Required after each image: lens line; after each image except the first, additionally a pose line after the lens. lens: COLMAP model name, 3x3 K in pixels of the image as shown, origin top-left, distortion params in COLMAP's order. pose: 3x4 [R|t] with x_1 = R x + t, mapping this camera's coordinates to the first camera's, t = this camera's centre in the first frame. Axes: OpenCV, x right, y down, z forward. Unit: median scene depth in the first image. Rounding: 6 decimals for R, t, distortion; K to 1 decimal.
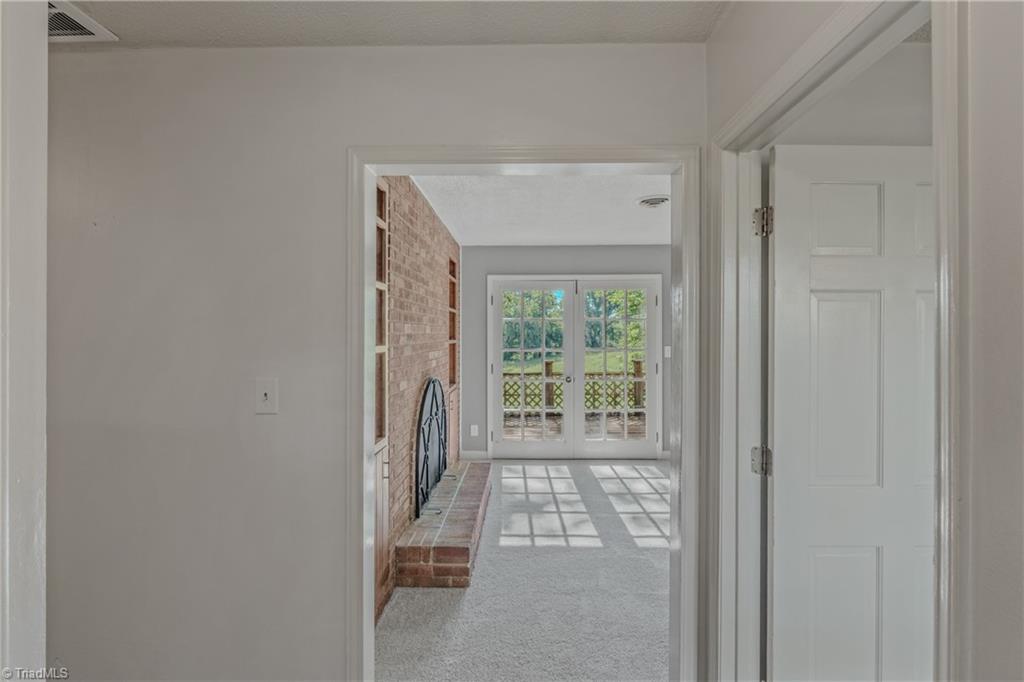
lens RADIAL K [[481.2, 0, 501.8], [0, 481.2, 339.7], [0, 0, 1]] dist [-0.000575, 0.000714]
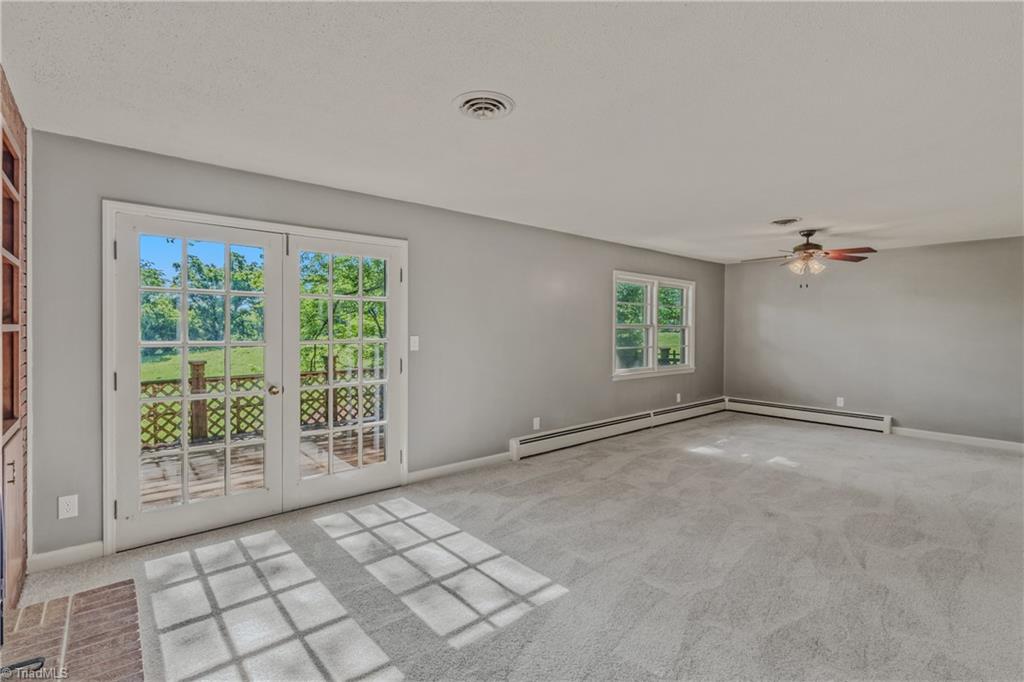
lens RADIAL K [[481.2, 0, 515.4], [0, 481.2, 335.9], [0, 0, 1]] dist [-0.000575, 0.000714]
pose [[0.732752, -0.005056, 0.680477, -0.057432], [0.002448, 0.999986, 0.004795, 0.009798], [-0.680491, -0.001848, 0.732754, 0.323391]]
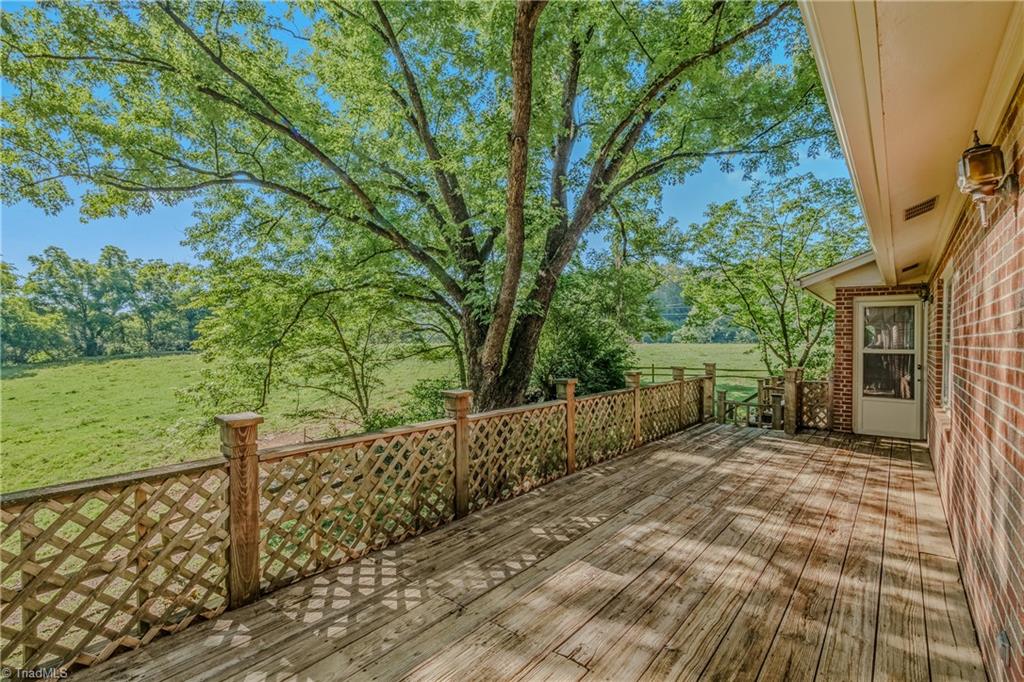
lens RADIAL K [[481.2, 0, 514.5], [0, 481.2, 345.5], [0, 0, 1]] dist [-0.000575, 0.000714]
pose [[0.599763, -0.001683, 0.800176, -0.059171], [-0.002944, 0.999986, 0.004310, -0.002274], [-0.800173, -0.004941, 0.599750, 1.127576]]
